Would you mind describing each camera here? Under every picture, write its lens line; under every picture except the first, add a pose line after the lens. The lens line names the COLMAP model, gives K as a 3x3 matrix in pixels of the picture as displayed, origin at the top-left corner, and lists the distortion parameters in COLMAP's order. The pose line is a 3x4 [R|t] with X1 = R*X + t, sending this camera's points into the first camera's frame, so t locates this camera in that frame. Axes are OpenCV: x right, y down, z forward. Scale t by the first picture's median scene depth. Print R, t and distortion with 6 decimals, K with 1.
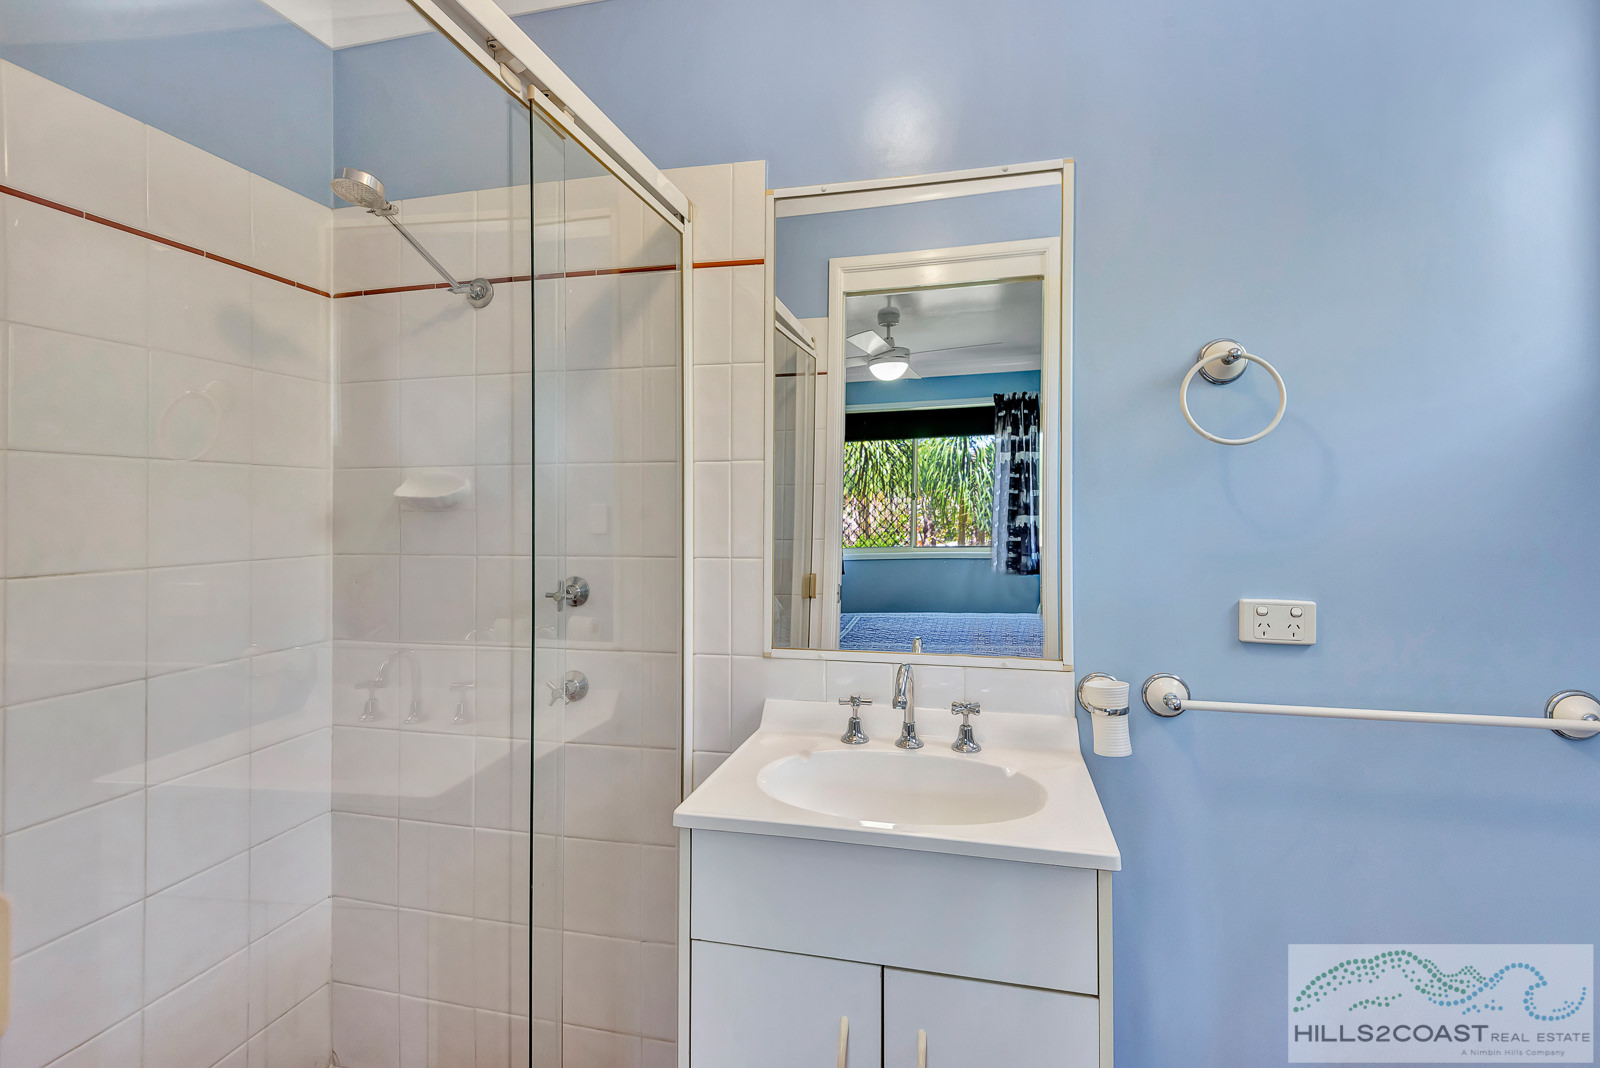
lens RADIAL K [[738.4, 0, 800.0], [0, 738.4, 534.0], [0, 0, 1]] dist [0.025174, 0.000018]
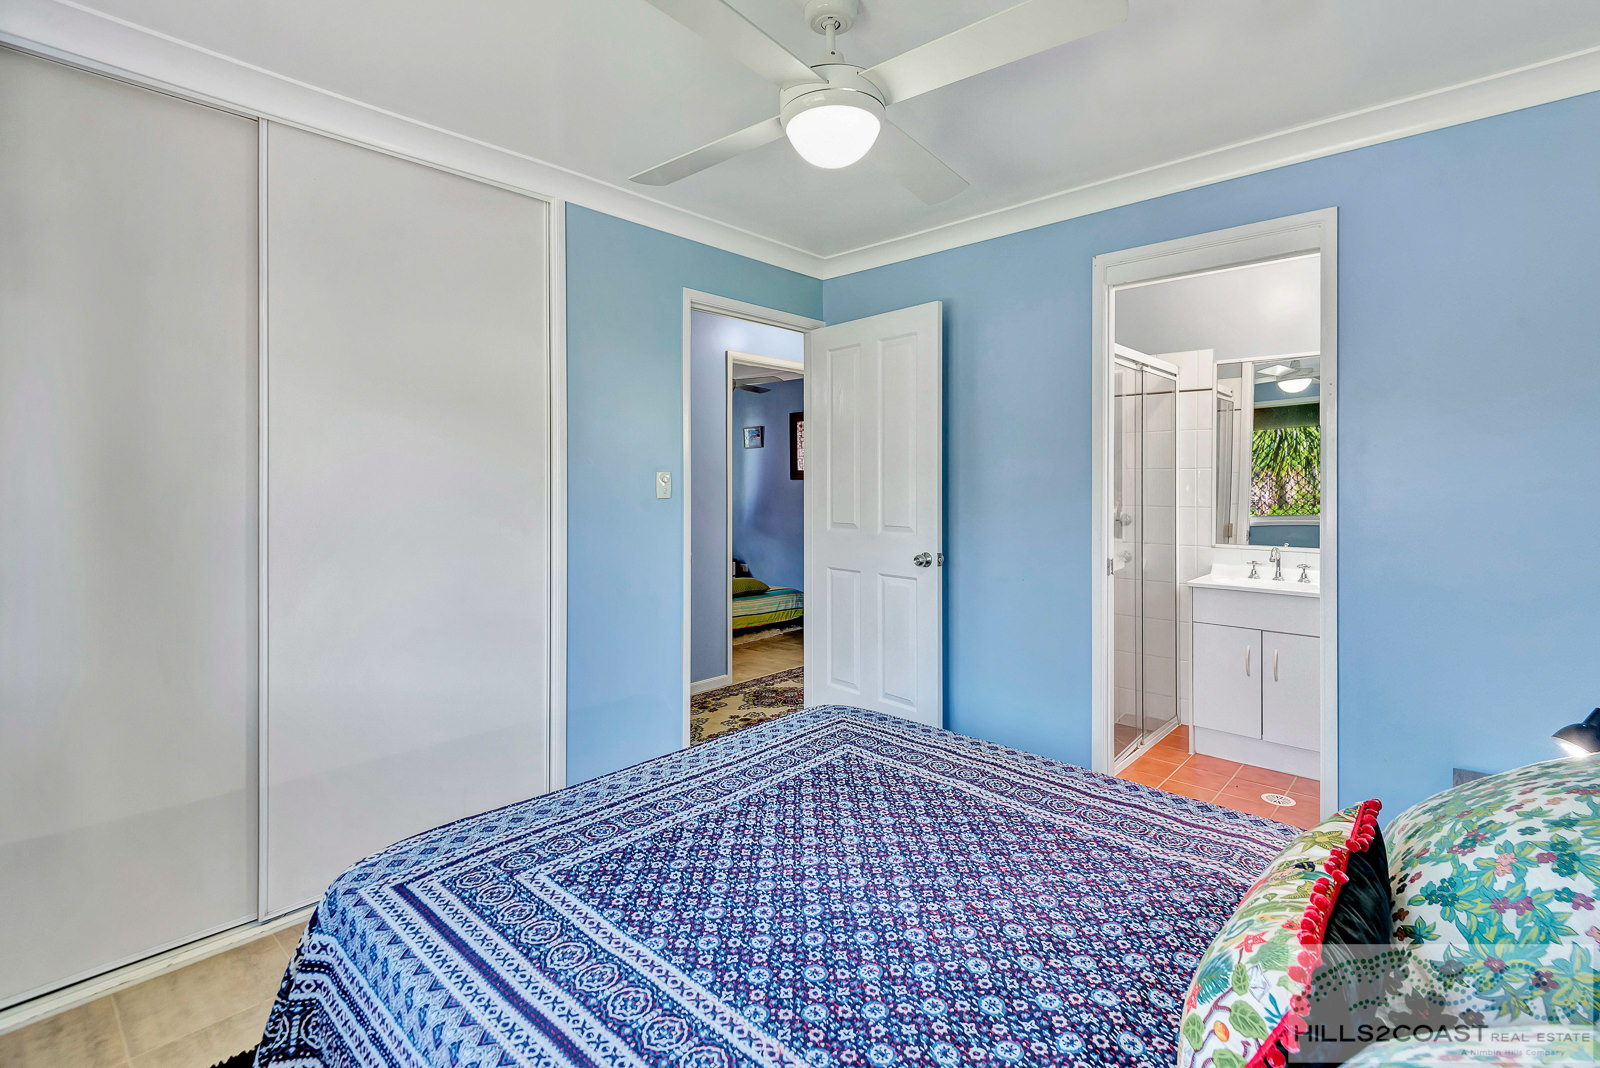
lens RADIAL K [[738.4, 0, 800.0], [0, 738.4, 534.0], [0, 0, 1]] dist [0.025174, 0.000018]
pose [[0.882715, 0.021099, -0.469435, -0.090368], [-0.006618, 0.999451, 0.032478, 0.029456], [0.469862, -0.025563, 0.882370, -1.681356]]
